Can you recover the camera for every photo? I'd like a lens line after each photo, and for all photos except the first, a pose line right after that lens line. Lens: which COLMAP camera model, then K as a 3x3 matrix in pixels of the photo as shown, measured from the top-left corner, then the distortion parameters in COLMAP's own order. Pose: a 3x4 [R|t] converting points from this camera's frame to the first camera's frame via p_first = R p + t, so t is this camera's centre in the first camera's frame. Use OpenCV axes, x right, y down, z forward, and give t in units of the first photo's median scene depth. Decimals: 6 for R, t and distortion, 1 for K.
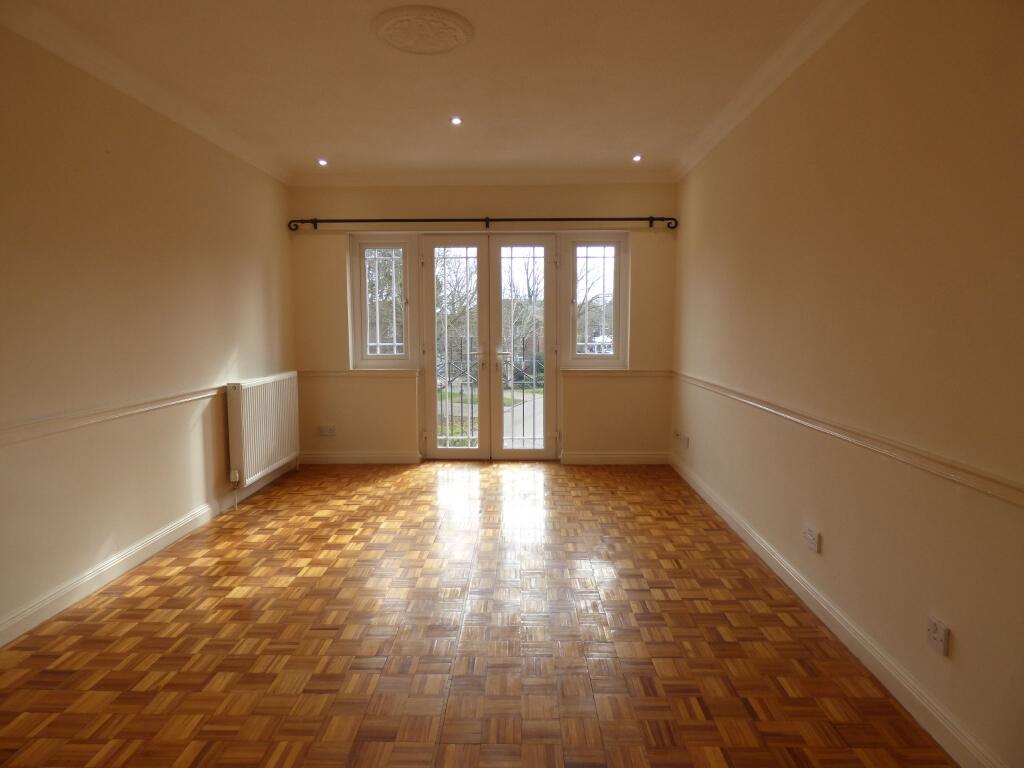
lens RADIAL K [[622.0, 0, 510.5], [0, 622.0, 381.9], [0, 0, 1]] dist [-0.011697, -0.001332]
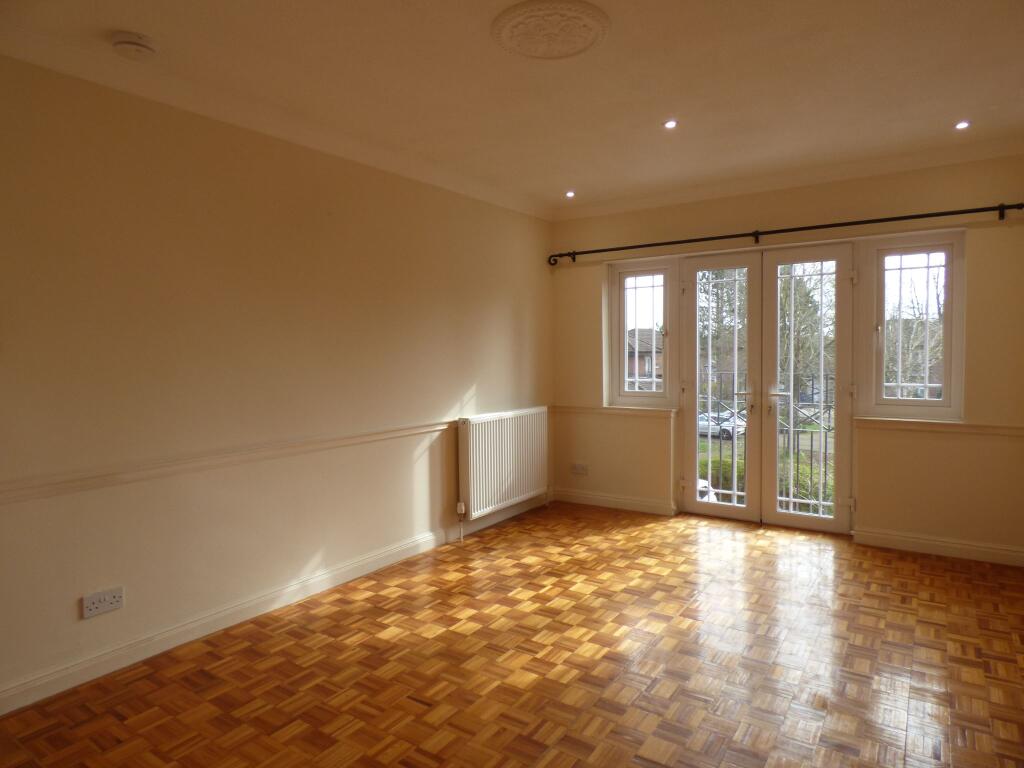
lens RADIAL K [[622.0, 0, 510.5], [0, 622.0, 381.9], [0, 0, 1]] dist [-0.011697, -0.001332]
pose [[0.834268, 0.022000, -0.550920, 0.187562], [-0.042240, 0.998817, -0.024078, -0.036385], [0.549738, 0.043359, 0.834211, 0.169200]]
